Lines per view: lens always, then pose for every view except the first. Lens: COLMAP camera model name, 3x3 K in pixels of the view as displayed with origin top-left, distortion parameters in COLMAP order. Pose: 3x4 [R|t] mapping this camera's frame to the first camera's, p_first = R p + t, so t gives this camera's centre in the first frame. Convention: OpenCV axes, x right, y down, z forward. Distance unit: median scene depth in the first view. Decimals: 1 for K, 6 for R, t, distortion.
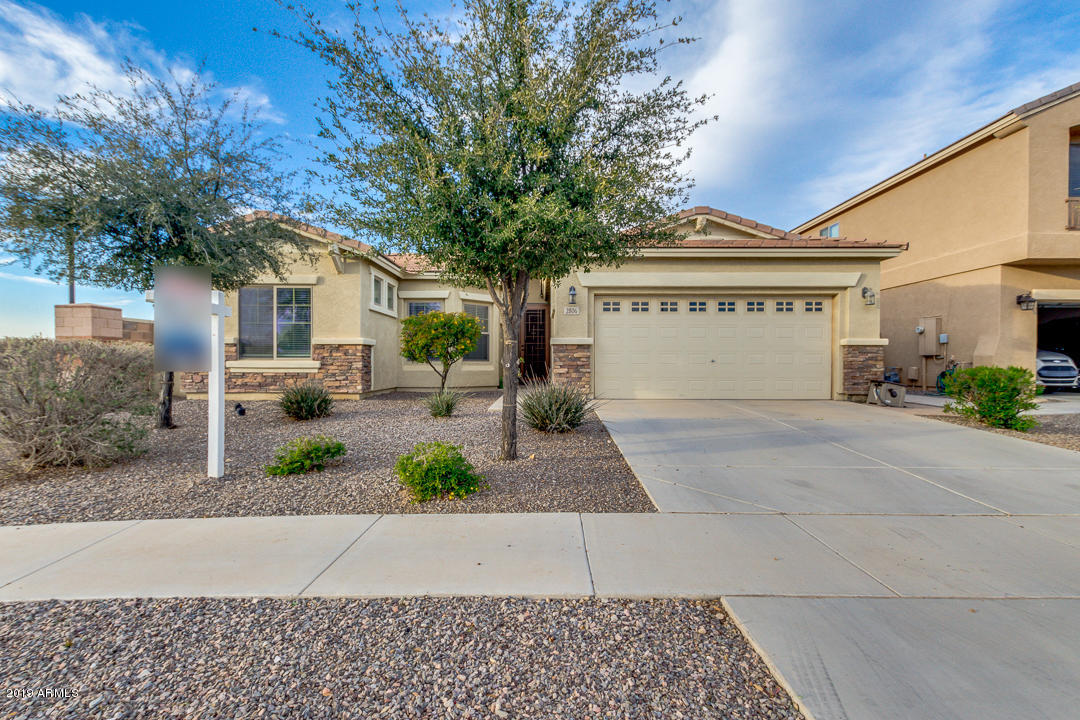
lens RADIAL K [[492.5, 0, 540.4], [0, 492.5, 361.3], [0, 0, 1]] dist [0.003162, -0.001637]
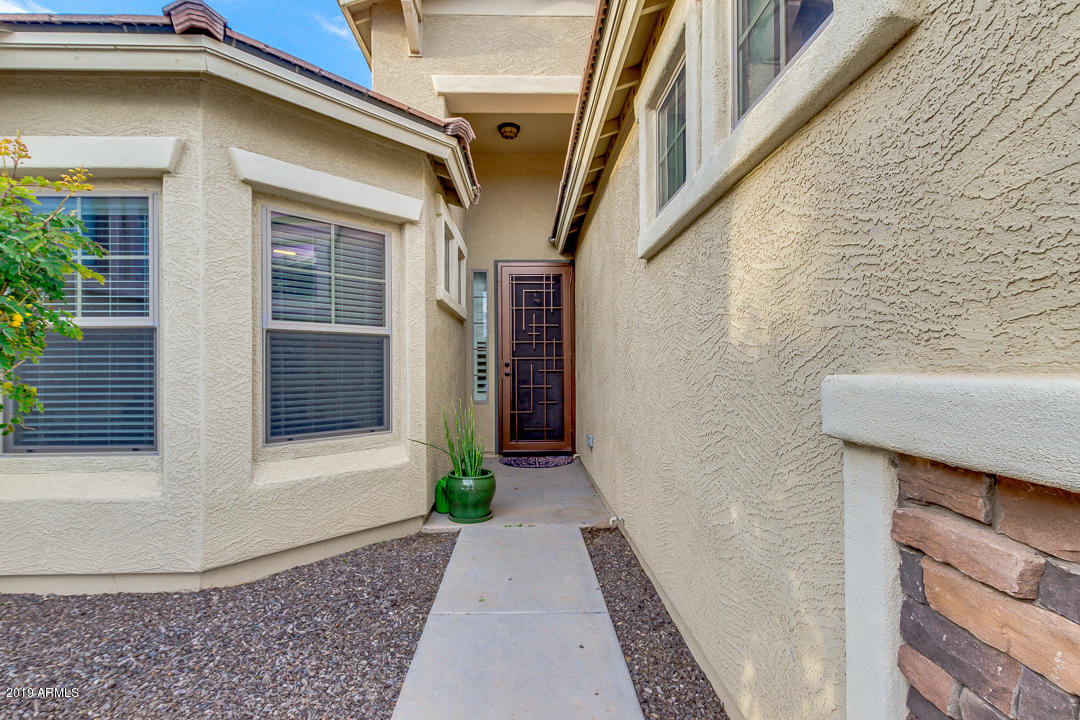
lens RADIAL K [[492.5, 0, 539.8], [0, 492.5, 360.2], [0, 0, 1]] dist [0.003162, -0.001637]
pose [[0.999403, -0.005830, 0.034056, -0.026881], [0.006013, 0.999968, -0.005263, -0.035707], [-0.034025, 0.005465, 0.999406, 0.666691]]
